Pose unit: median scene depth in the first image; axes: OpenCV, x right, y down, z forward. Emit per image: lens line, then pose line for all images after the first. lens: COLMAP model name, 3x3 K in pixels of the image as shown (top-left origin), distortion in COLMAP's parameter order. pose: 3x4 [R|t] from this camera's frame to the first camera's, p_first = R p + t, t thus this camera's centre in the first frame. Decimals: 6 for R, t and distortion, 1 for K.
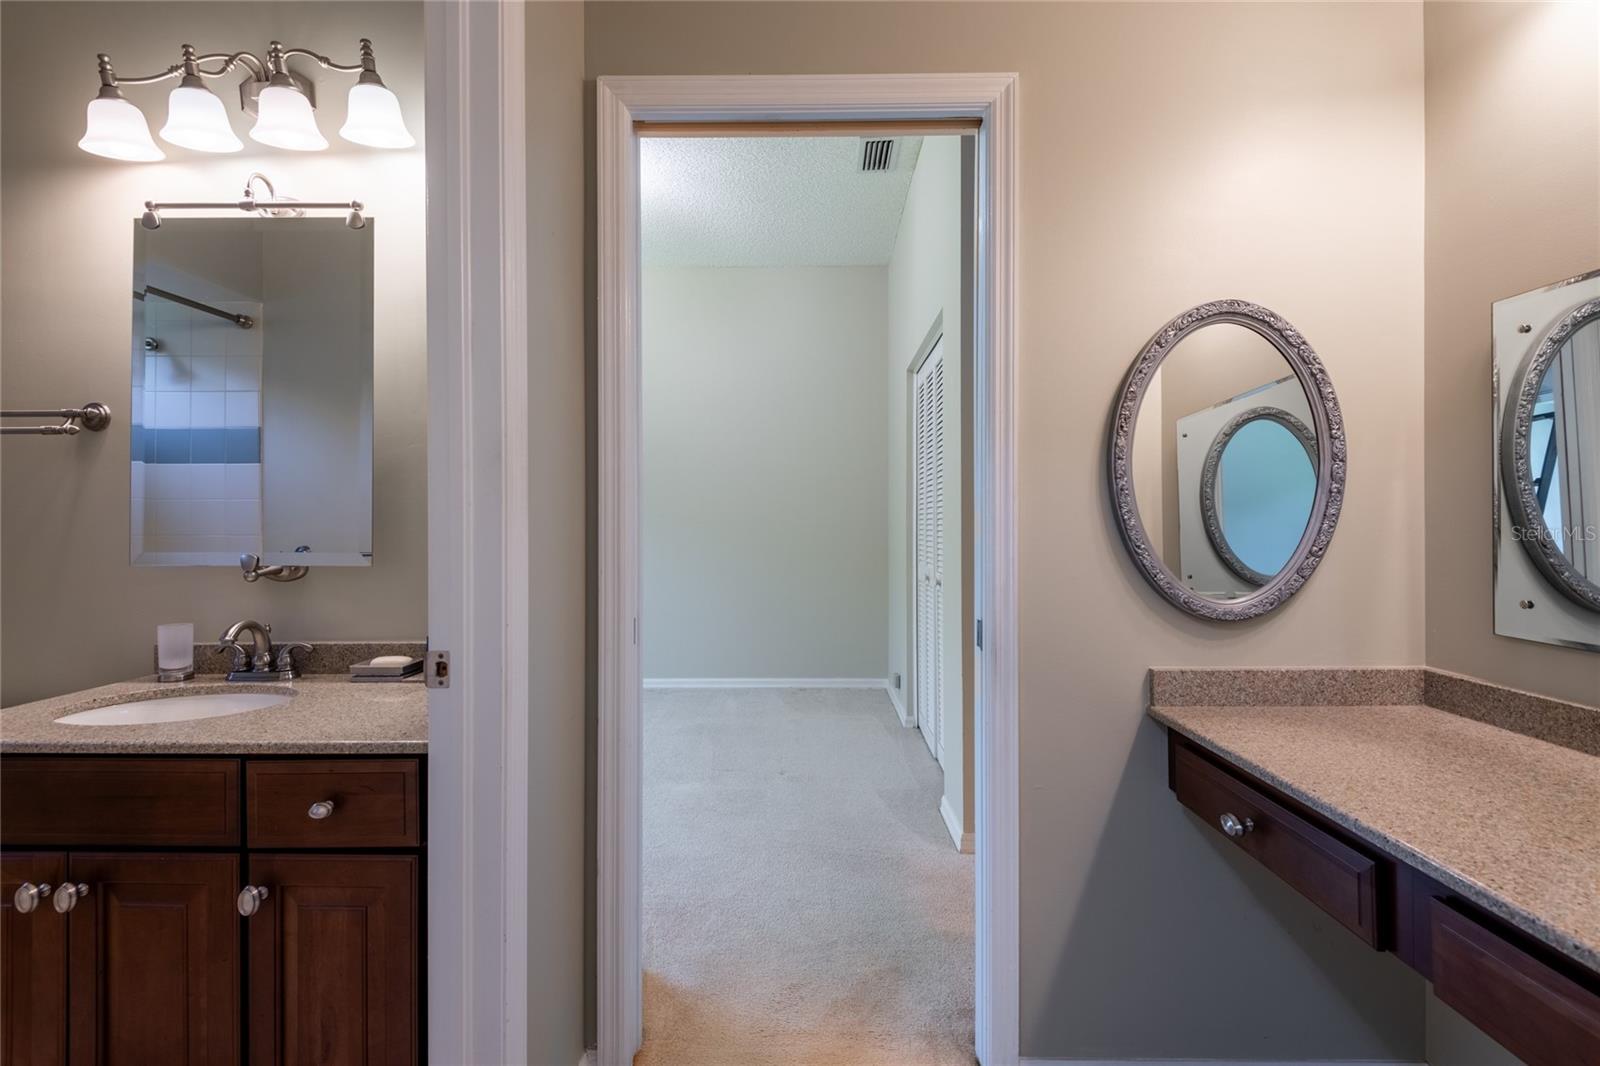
lens RADIAL K [[731.2, 0, 798.5], [0, 731.2, 524.1], [0, 0, 1]] dist [0.033039, -0.017865]
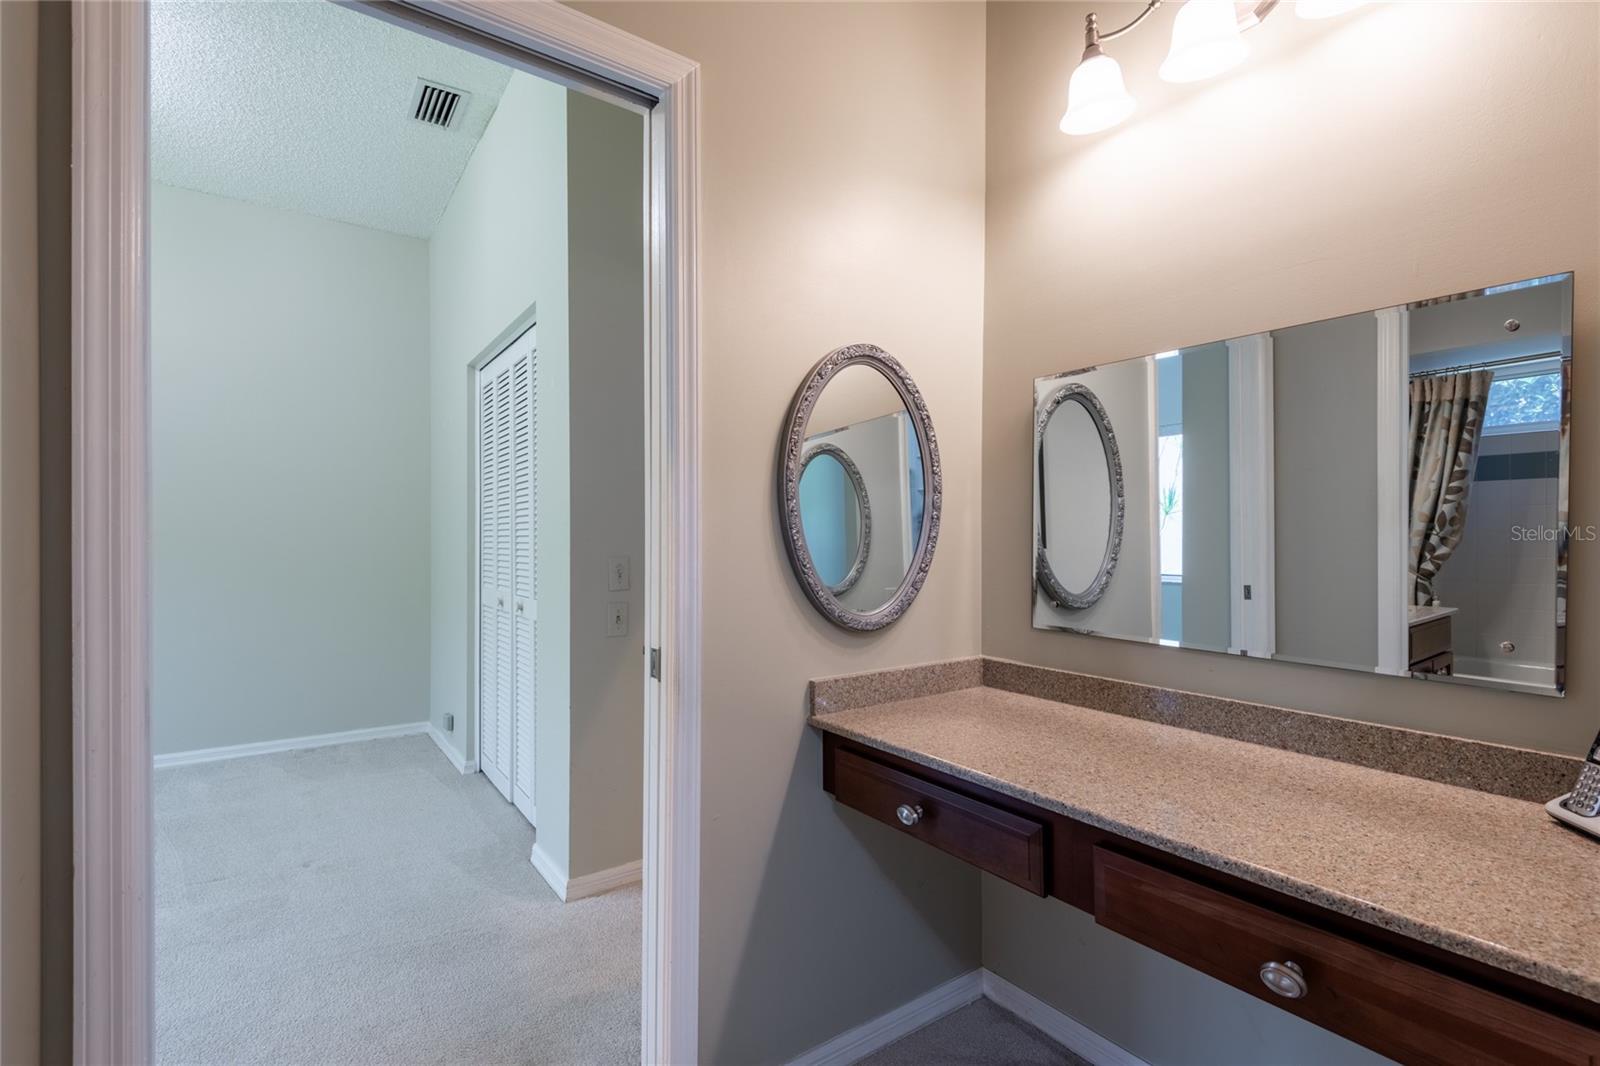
lens RADIAL K [[731.2, 0, 802.9], [0, 731.2, 545.6], [0, 0, 1]] dist [0.033039, -0.017865]
pose [[0.804174, 0.000638, 0.594394, -0.155418], [-0.004252, 0.999980, 0.004679, -0.003280], [-0.594379, -0.006290, 0.804160, 0.161800]]
